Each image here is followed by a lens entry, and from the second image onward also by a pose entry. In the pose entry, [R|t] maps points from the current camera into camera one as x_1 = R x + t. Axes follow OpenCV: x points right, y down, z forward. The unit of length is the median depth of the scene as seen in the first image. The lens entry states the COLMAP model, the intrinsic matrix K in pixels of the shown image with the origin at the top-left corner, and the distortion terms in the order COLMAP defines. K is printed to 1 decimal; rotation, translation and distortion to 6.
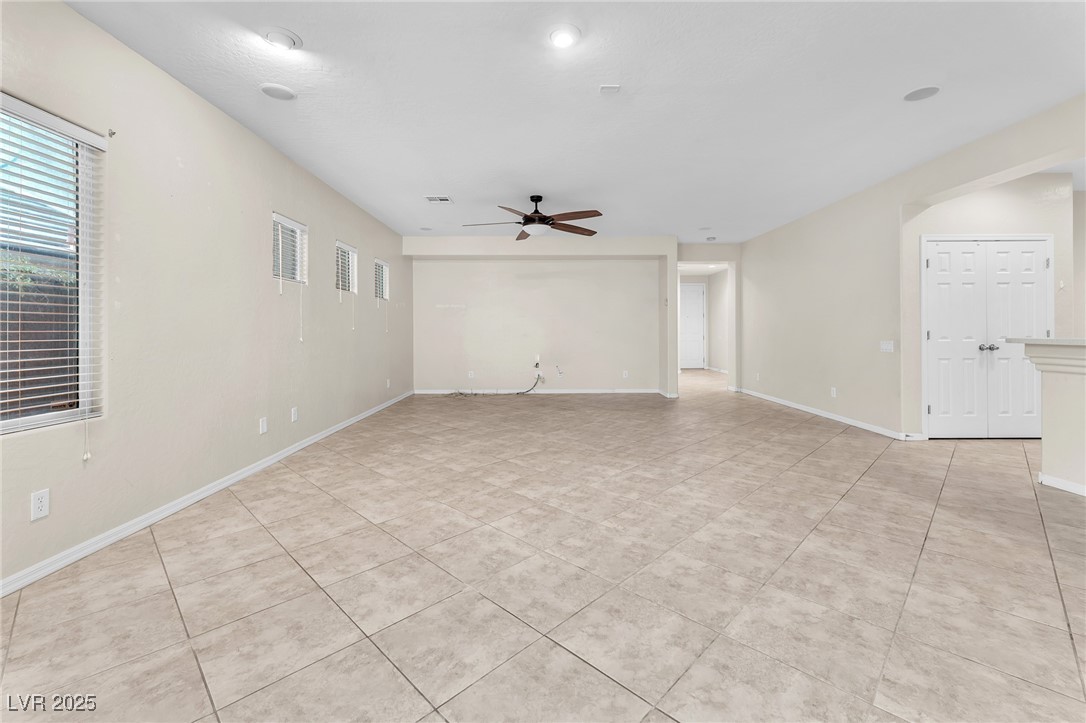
lens RADIAL K [[454.4, 0, 545.8], [0, 454.4, 353.0], [0, 0, 1]] dist [0.003587, -0.000450]
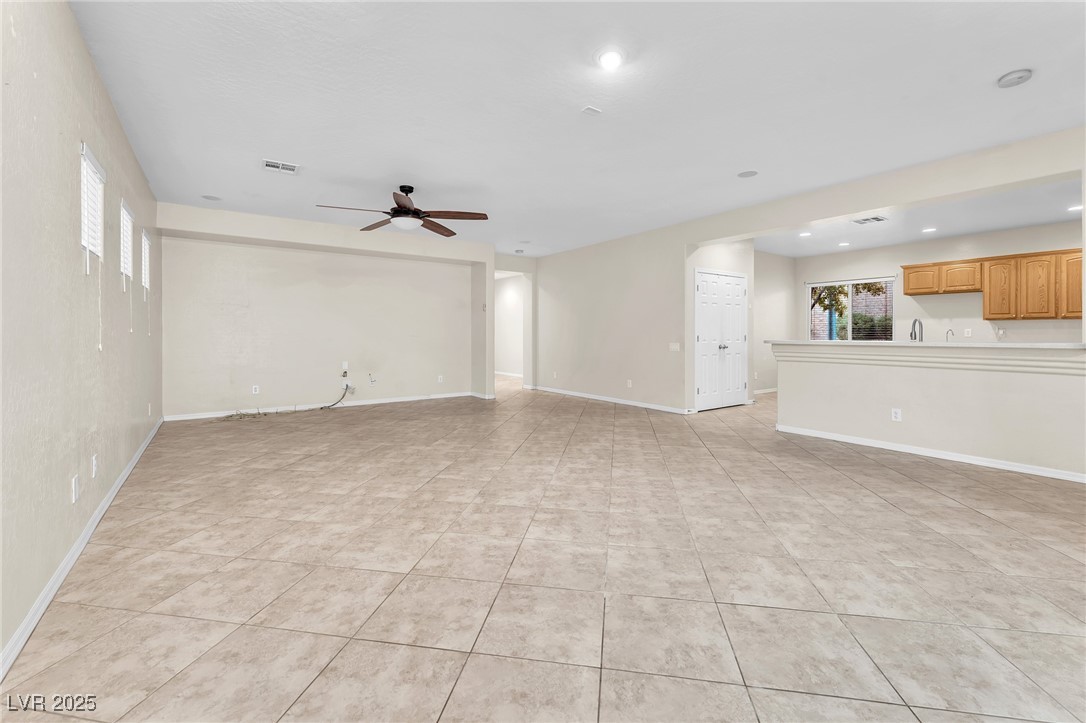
lens RADIAL K [[454.4, 0, 545.8], [0, 454.4, 354.6], [0, 0, 1]] dist [0.003587, -0.000450]
pose [[0.820202, -0.021183, 0.571682, -0.506302], [0.024791, 0.999692, 0.001475, -0.004800], [-0.571537, 0.012963, 0.820474, 0.156002]]
